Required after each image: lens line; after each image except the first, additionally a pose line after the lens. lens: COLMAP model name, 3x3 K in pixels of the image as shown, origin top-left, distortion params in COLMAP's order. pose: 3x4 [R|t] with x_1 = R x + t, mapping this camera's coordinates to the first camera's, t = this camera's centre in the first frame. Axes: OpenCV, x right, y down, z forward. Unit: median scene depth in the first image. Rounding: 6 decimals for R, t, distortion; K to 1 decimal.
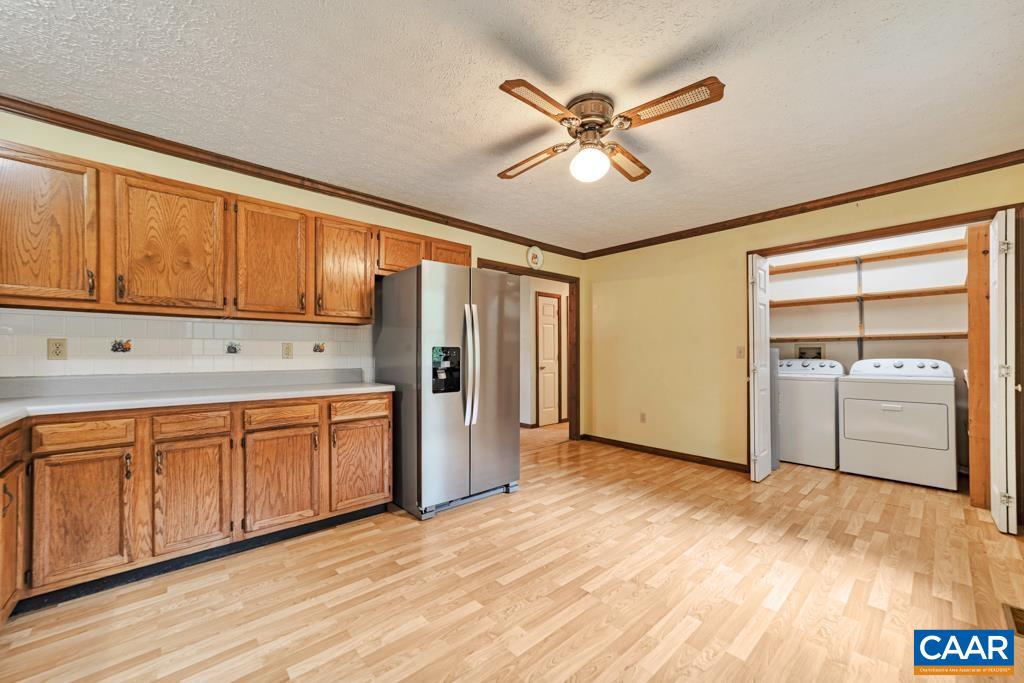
lens RADIAL K [[392.8, 0, 512.3], [0, 392.8, 352.4], [0, 0, 1]] dist [-0.014760, 0.005864]
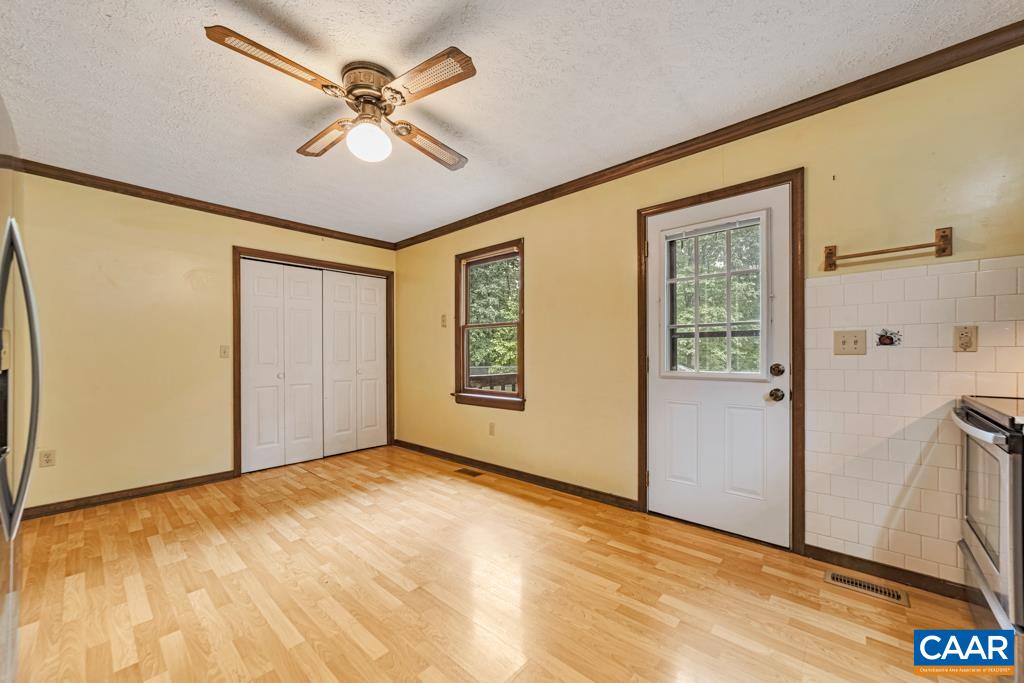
lens RADIAL K [[392.8, 0, 509.3], [0, 392.8, 355.3], [0, 0, 1]] dist [-0.014760, 0.005864]
pose [[-0.101560, -0.002174, 0.994827, -0.595456], [-0.002075, 0.999996, 0.001973, 0.008490], [-0.994827, -0.001864, -0.101564, 0.620988]]
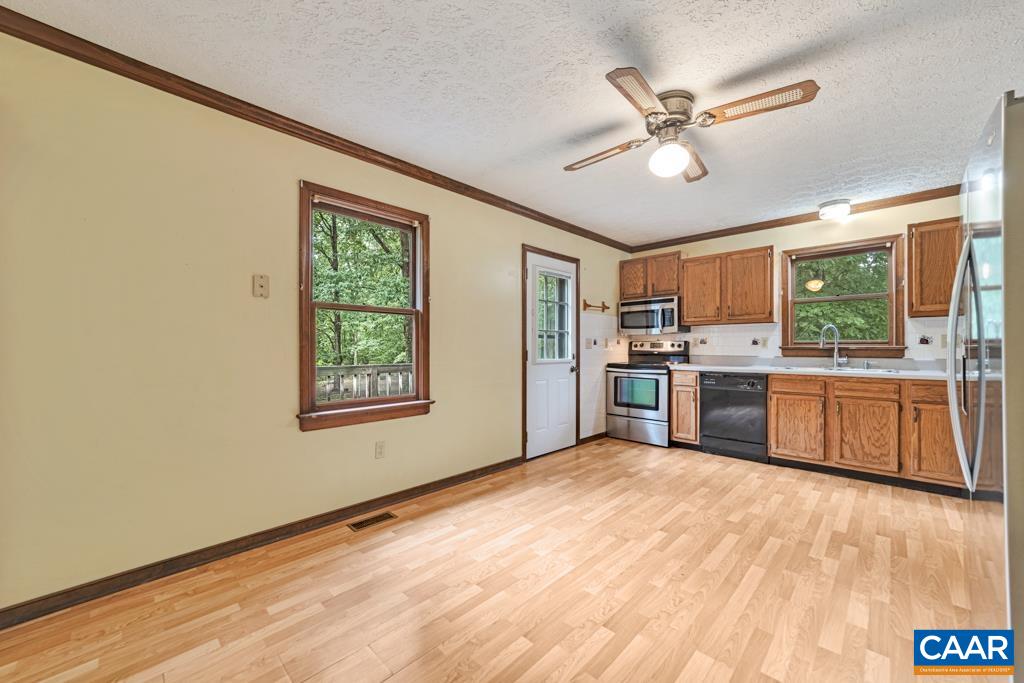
lens RADIAL K [[392.8, 0, 513.4], [0, 392.8, 347.7], [0, 0, 1]] dist [-0.014760, 0.005864]
pose [[-0.997984, 0.002950, -0.063396, 0.539028], [0.003407, 0.999969, -0.007099, 0.014440], [0.063373, -0.007301, -0.997963, 1.609676]]
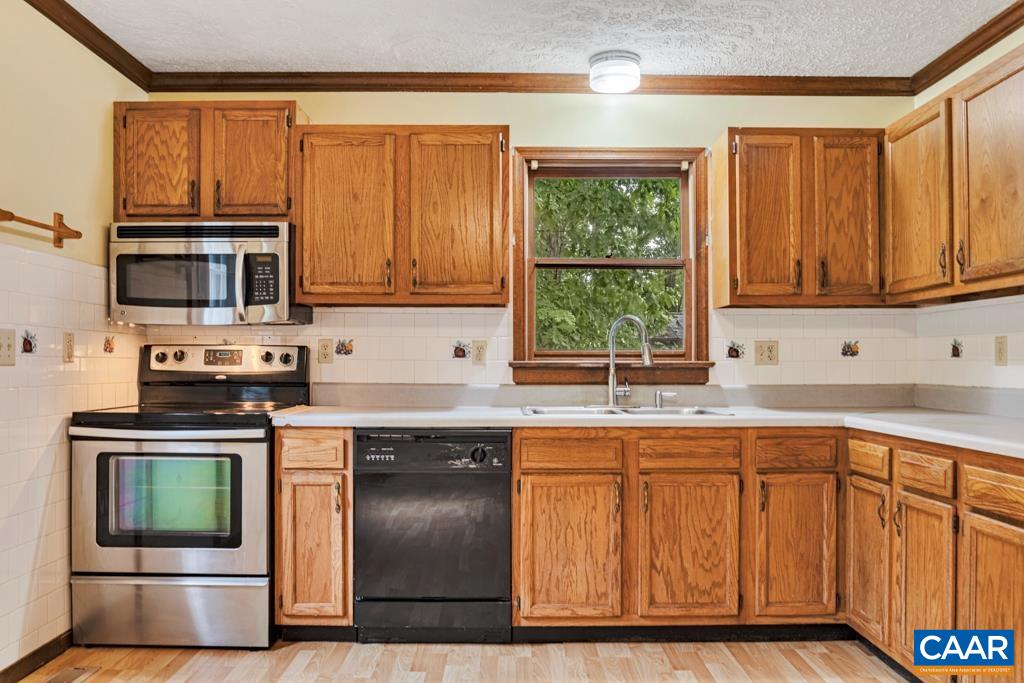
lens RADIAL K [[762.6, 0, 514.8], [0, 762.6, 364.5], [0, 0, 1]] dist [-0.029588, -0.010264]
pose [[-0.662416, 0.000830, -0.749136, 0.380361], [0.005692, 0.999976, -0.003926, 0.013262], [0.749115, -0.006865, -0.662405, 1.015339]]
